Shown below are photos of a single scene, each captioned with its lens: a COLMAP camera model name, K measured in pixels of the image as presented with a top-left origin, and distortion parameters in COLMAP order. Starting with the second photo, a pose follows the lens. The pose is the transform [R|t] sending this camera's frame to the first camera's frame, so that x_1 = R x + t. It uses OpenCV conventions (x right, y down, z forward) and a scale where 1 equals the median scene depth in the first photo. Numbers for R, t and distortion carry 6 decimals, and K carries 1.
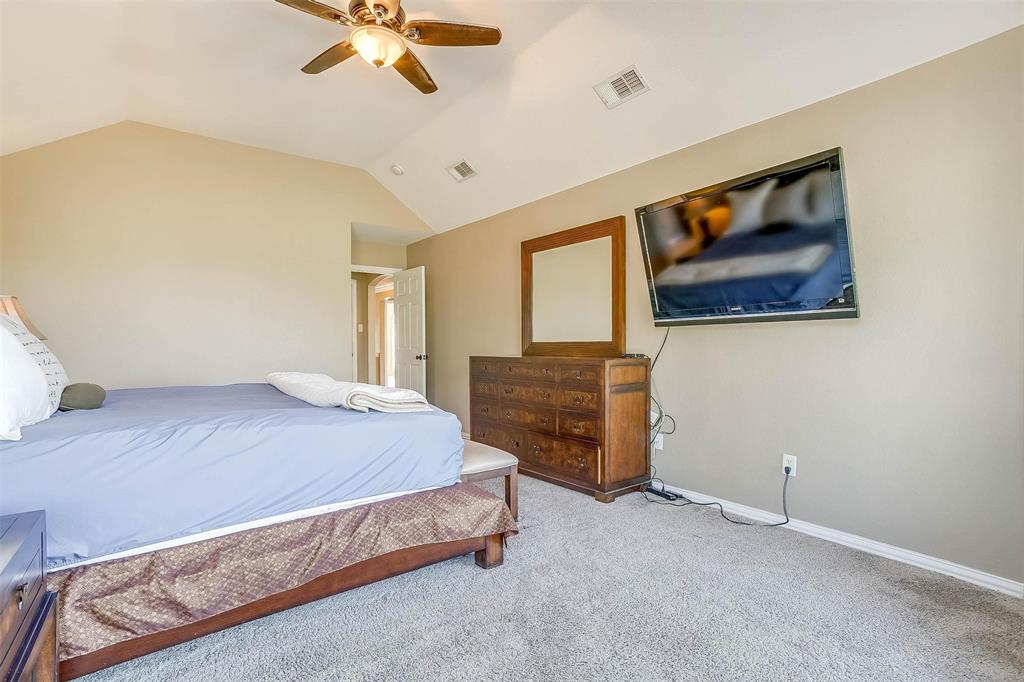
lens RADIAL K [[493.2, 0, 513.0], [0, 493.2, 355.0], [0, 0, 1]] dist [0.033364, 0.000165]
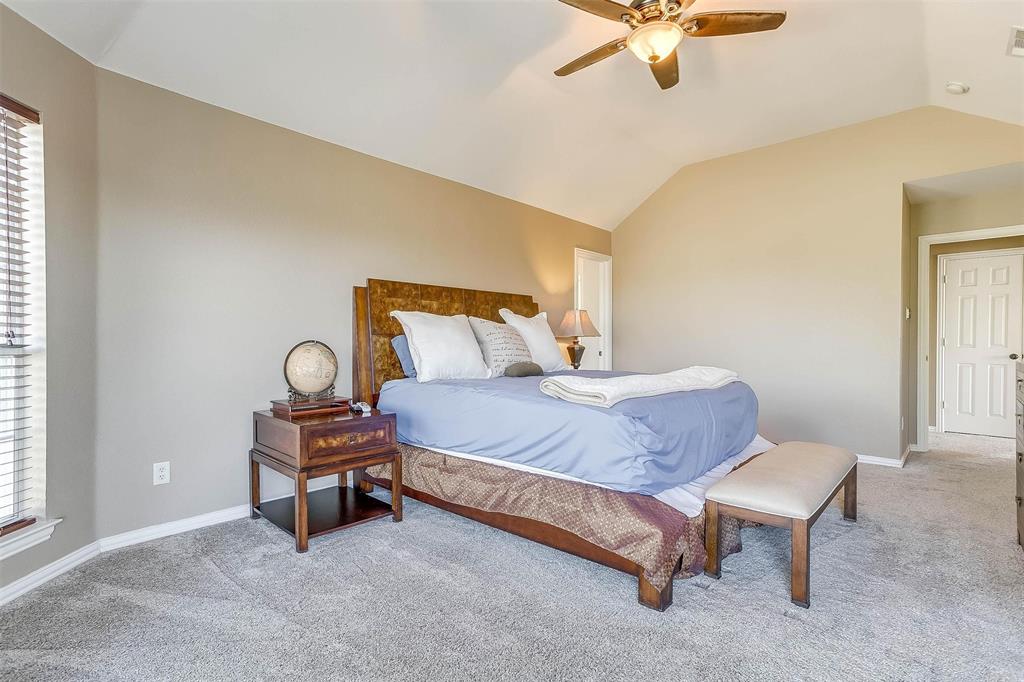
lens RADIAL K [[489.4, 0, 512.0], [0, 489.4, 341.0], [0, 0, 1]] dist [-0.001894, 0.000009]
pose [[0.210514, 0.006819, -0.977567, 0.858418], [-0.021725, 0.999761, 0.002295, -0.017346], [0.977349, 0.020755, 0.210612, 0.714929]]
